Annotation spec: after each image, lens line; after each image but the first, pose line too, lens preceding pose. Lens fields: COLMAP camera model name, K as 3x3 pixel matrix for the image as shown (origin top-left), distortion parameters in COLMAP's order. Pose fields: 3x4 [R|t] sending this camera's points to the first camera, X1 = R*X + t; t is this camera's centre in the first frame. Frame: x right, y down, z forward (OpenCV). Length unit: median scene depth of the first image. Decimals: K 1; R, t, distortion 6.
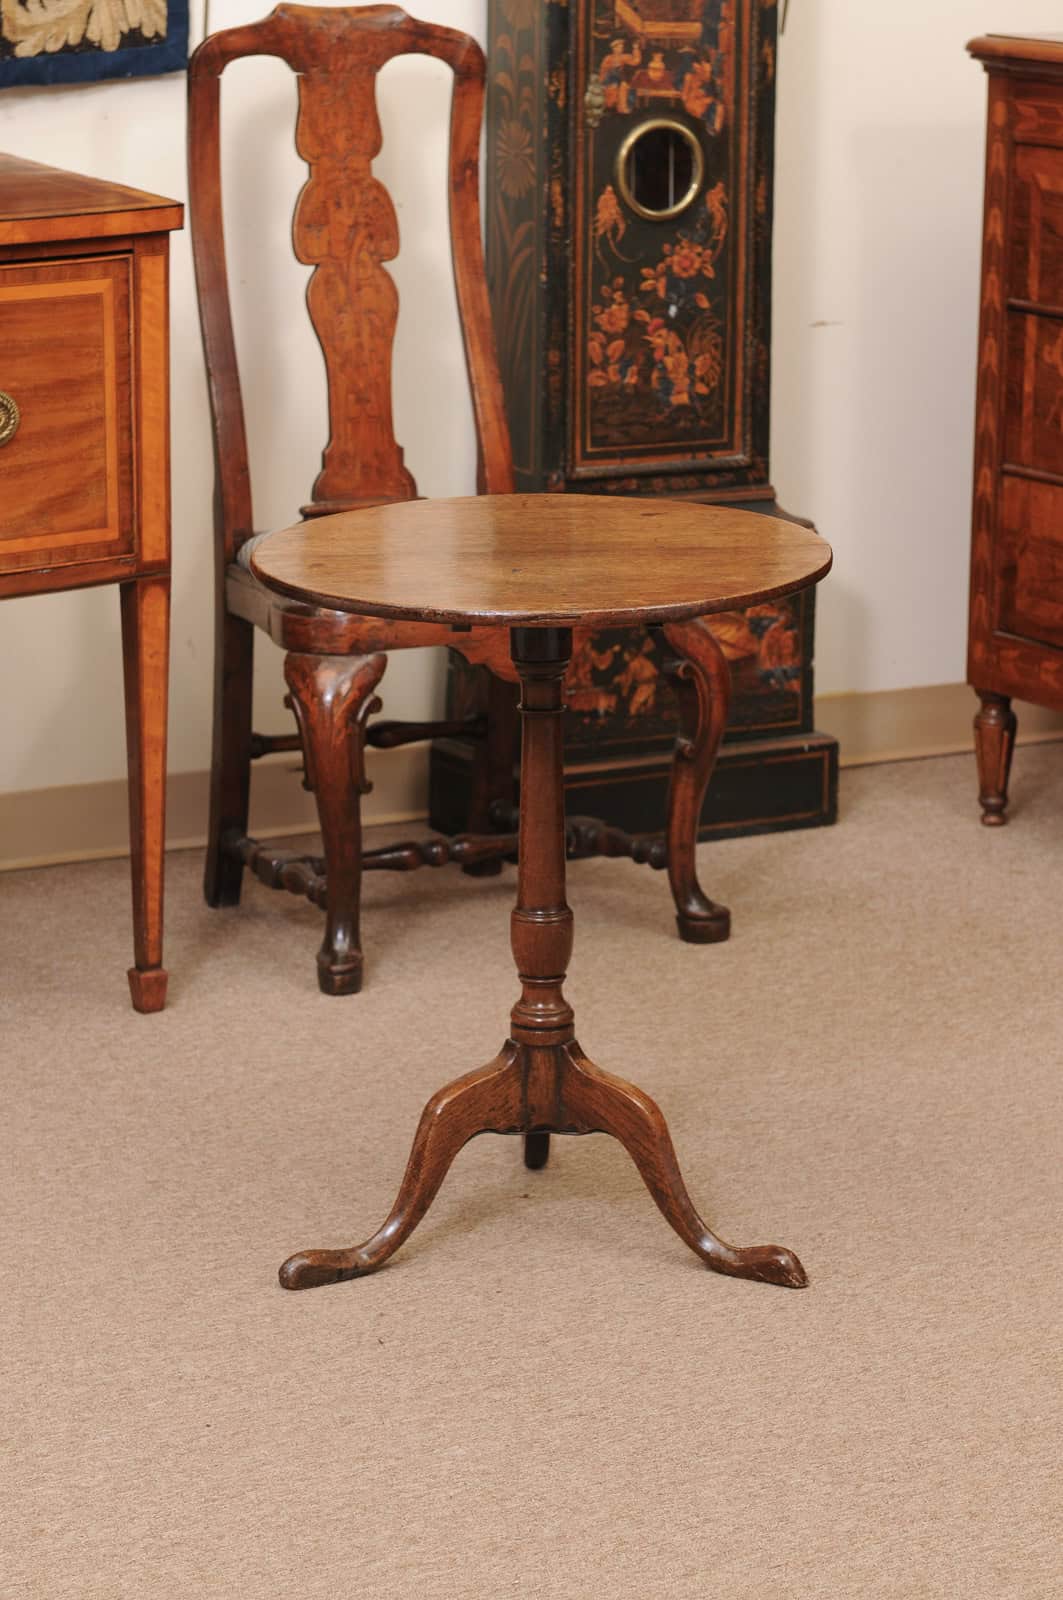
lens RADIAL K [[4611.7, 0, 531.5], [0, 4611.7, 800.0], [0, 0, 1]] dist [0.123851, 0.050111]
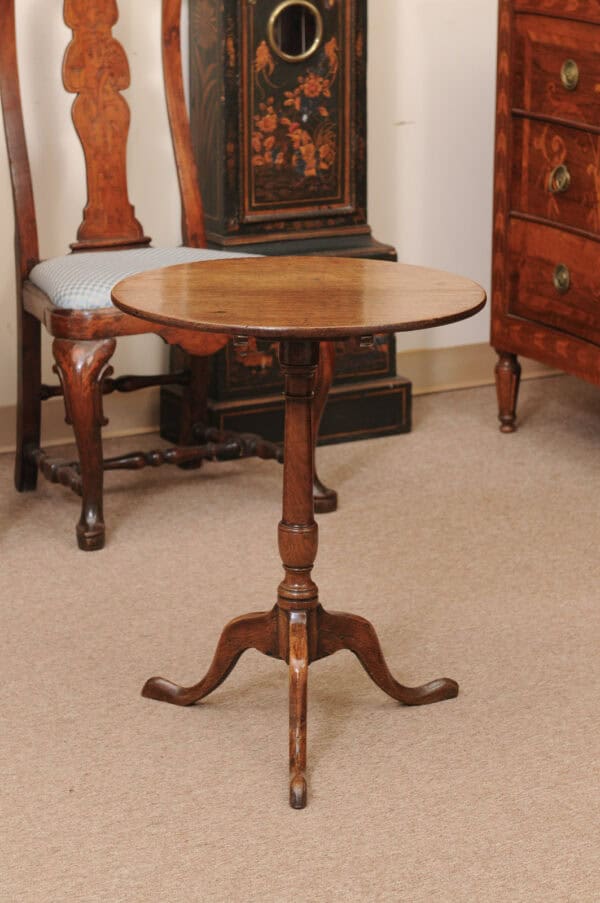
lens RADIAL K [[2602.7, 0, 300.0], [0, 2602.7, 451.5], [0, 0, 1]] dist [0.123851, 0.050111]
pose [[0.999950, -0.008047, -0.005909, 0.034645], [0.008241, 0.999402, 0.033596, -0.020687], [0.005635, -0.033643, 0.999418, 0.086935]]
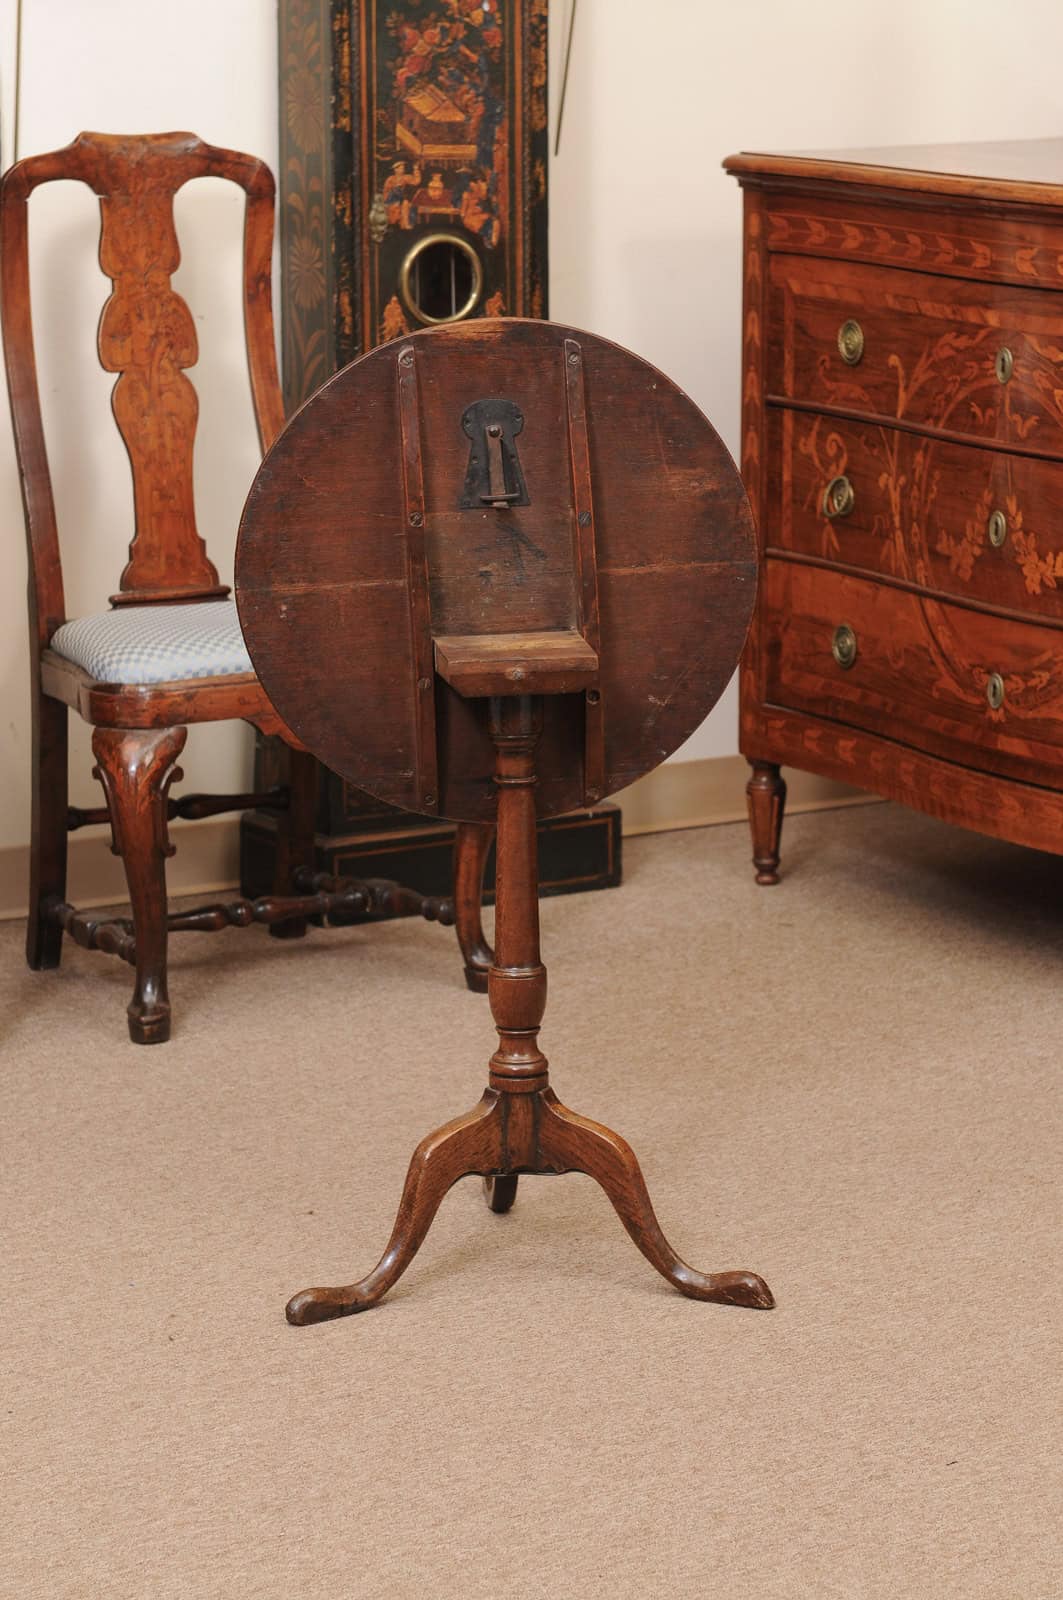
lens RADIAL K [[4611.7, 0, 531.5], [0, 4611.7, 800.0], [0, 0, 1]] dist [0.123851, 0.050111]
pose [[0.999558, -0.018352, 0.023376, 0.022035], [0.019005, 0.999426, -0.028052, 0.016035], [-0.022847, 0.028484, 0.999333, -0.077760]]
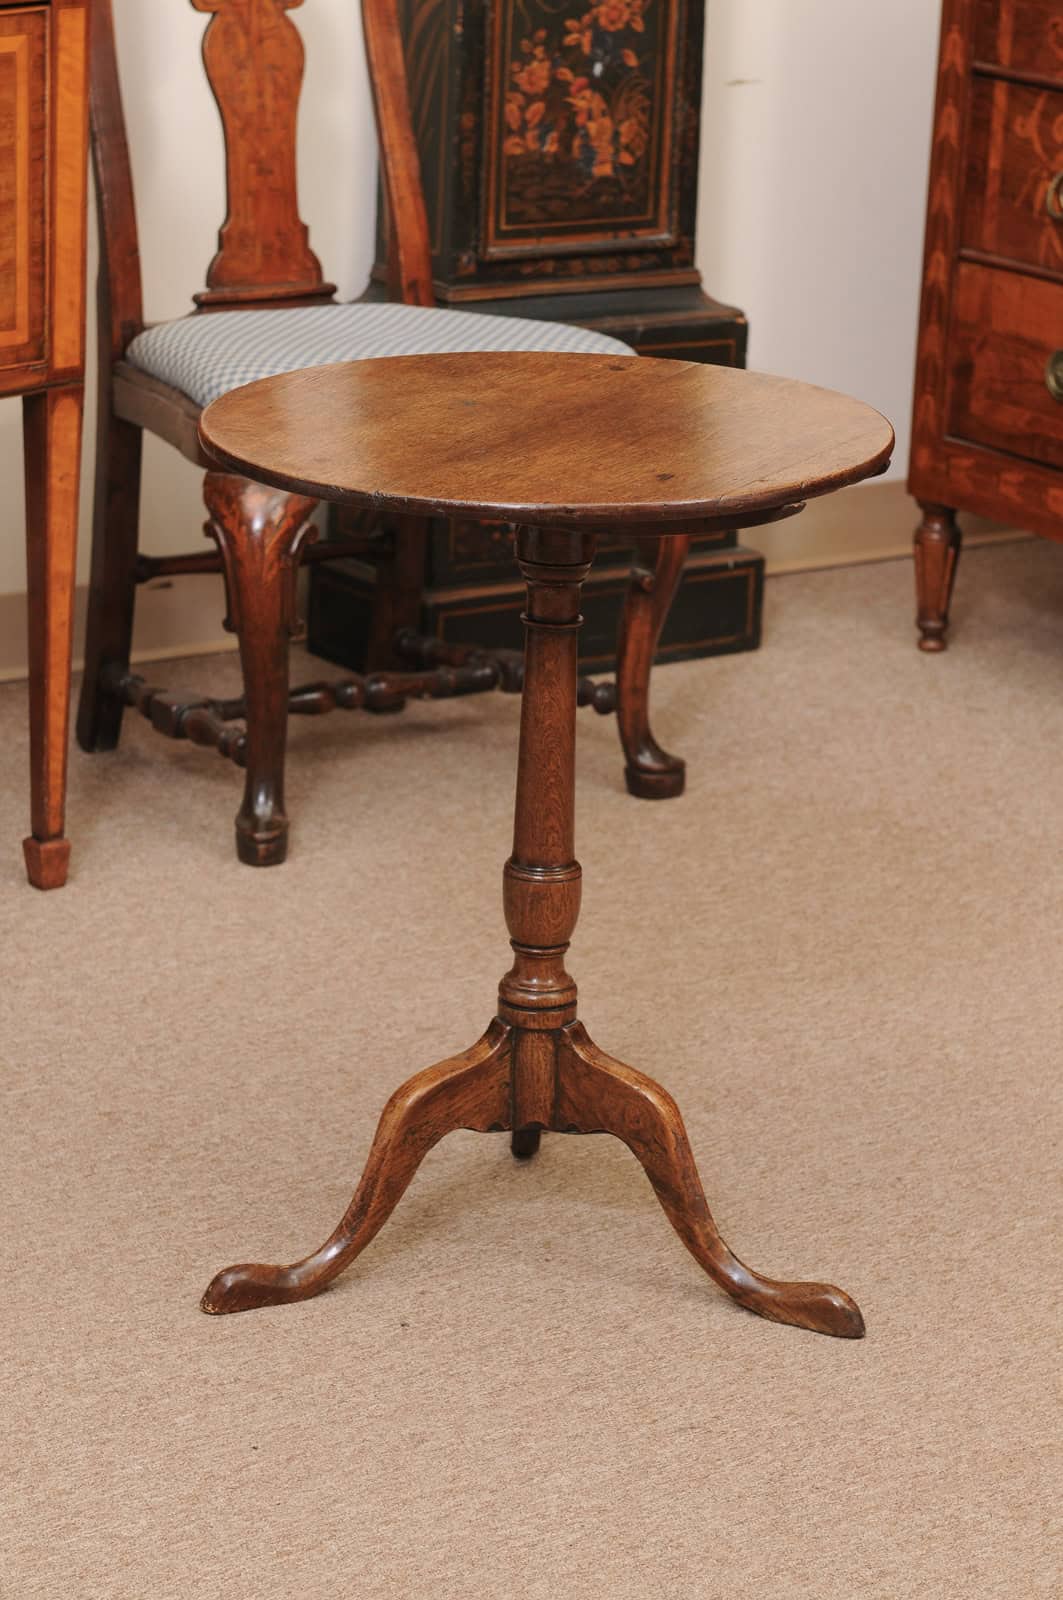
lens RADIAL K [[4611.7, 0, 531.5], [0, 4611.7, 800.0], [0, 0, 1]] dist [0.123851, 0.050111]
pose [[0.994702, 0.001745, 0.102787, -0.075084], [-0.008616, 0.997753, 0.066445, -0.026485], [-0.102440, -0.066979, 0.992482, 0.122383]]
